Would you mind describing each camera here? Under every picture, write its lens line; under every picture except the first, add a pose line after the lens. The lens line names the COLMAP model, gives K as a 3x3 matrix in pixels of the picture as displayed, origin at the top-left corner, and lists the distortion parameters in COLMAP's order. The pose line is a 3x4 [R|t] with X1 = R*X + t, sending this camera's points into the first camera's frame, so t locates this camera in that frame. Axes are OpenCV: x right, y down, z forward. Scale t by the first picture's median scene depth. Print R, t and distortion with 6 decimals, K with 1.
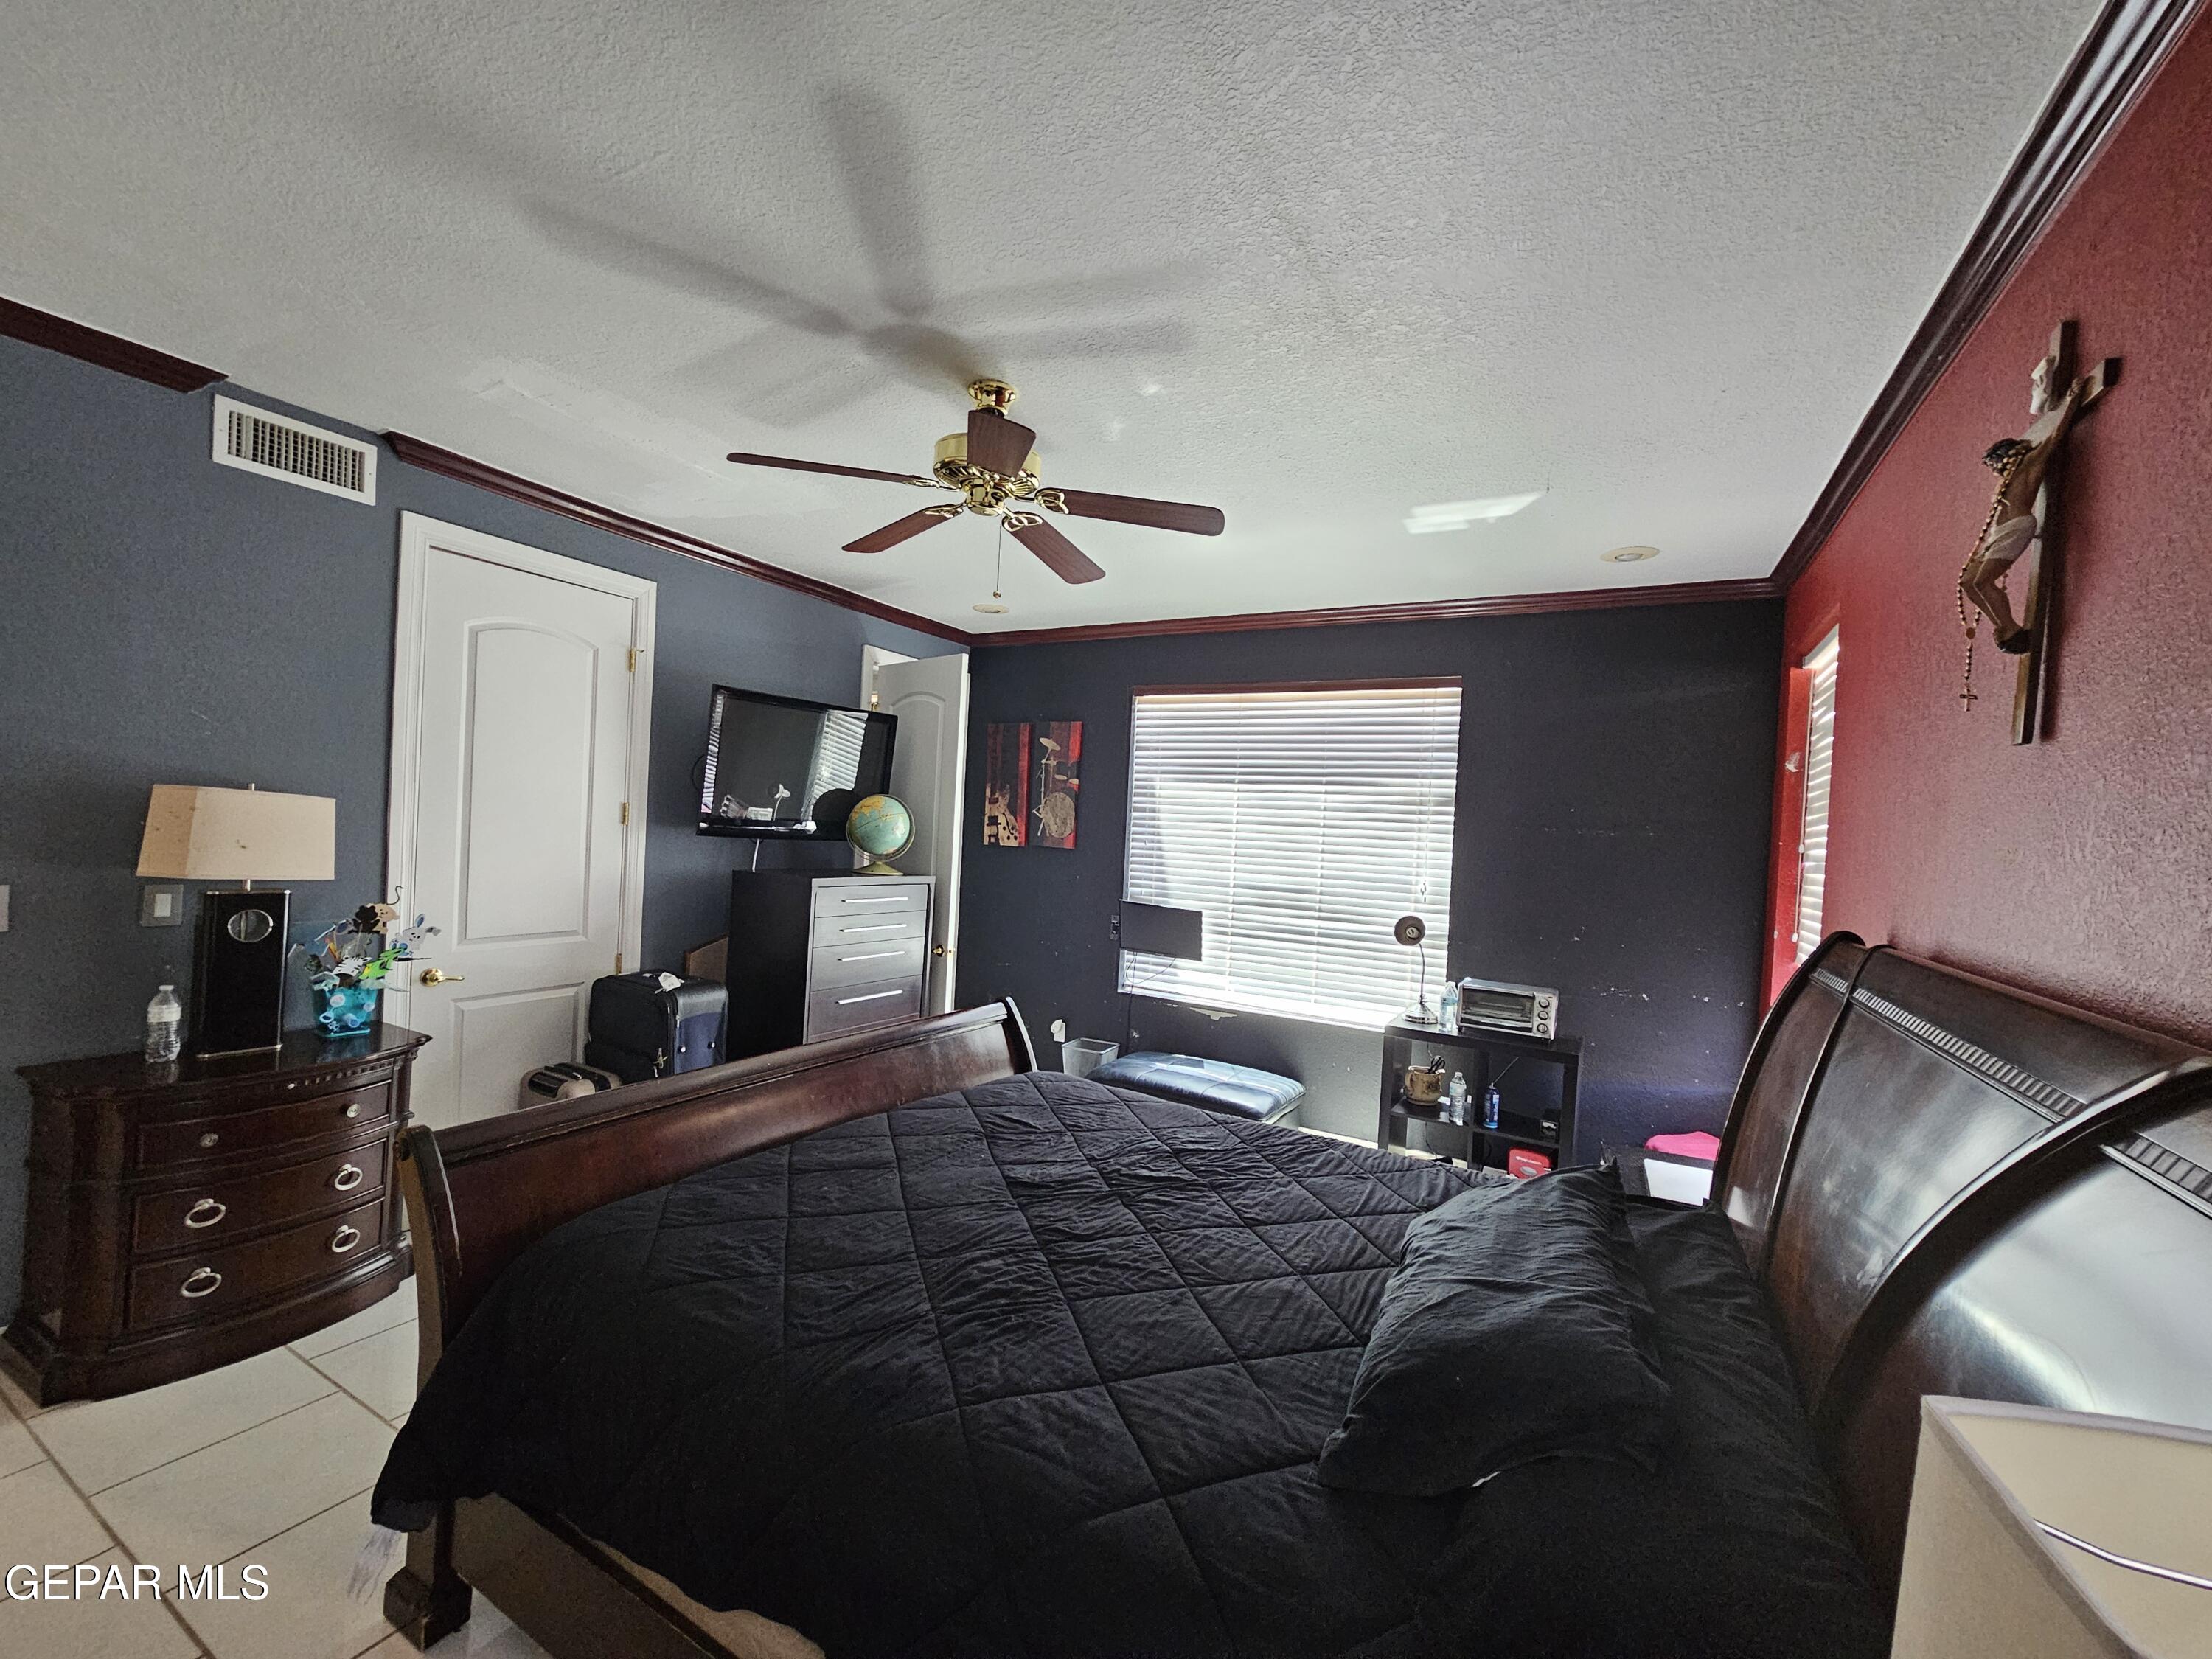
lens RADIAL K [[899.4, 0, 1110.0], [0, 899.4, 834.6], [0, 0, 1]] dist [-0.003427, 0.002555]
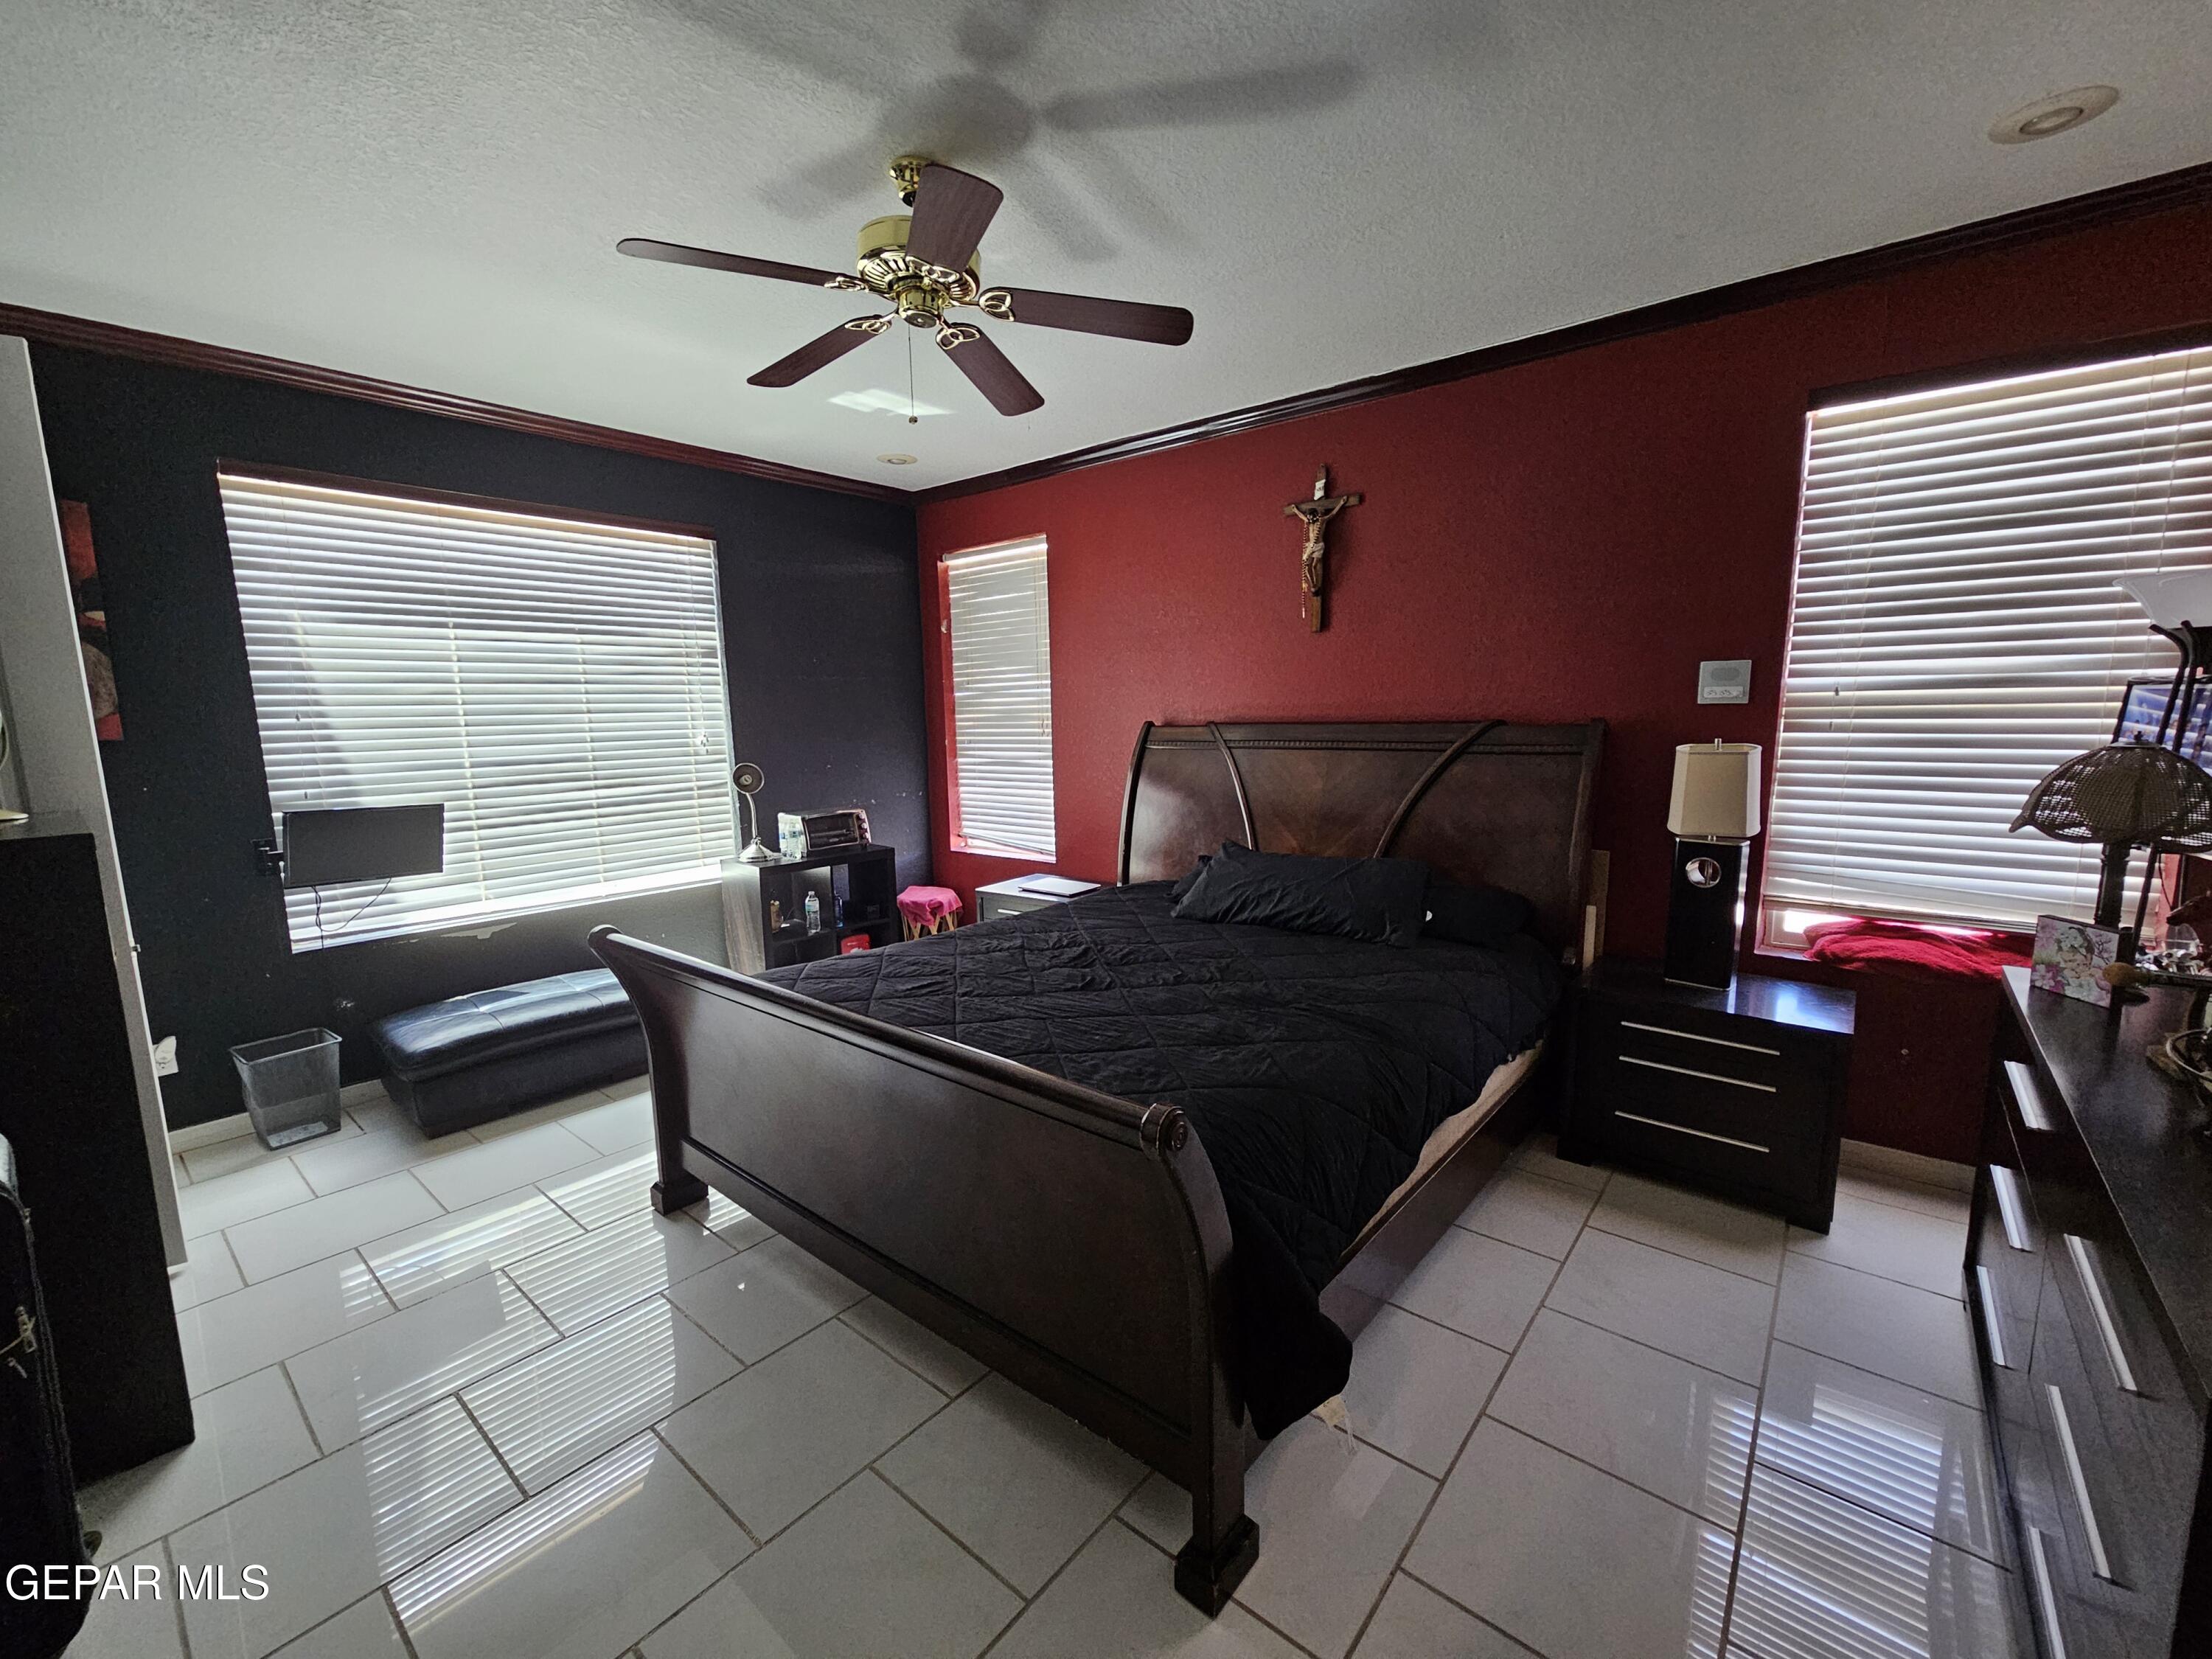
lens RADIAL K [[899.4, 0, 1111.8], [0, 899.4, 833.7], [0, 0, 1]] dist [-0.003427, 0.002555]
pose [[0.190238, -0.195113, 0.962154, -0.543983], [0.033454, 0.980771, 0.192274, -0.015870], [-0.981168, -0.004390, 0.193107, 0.336162]]
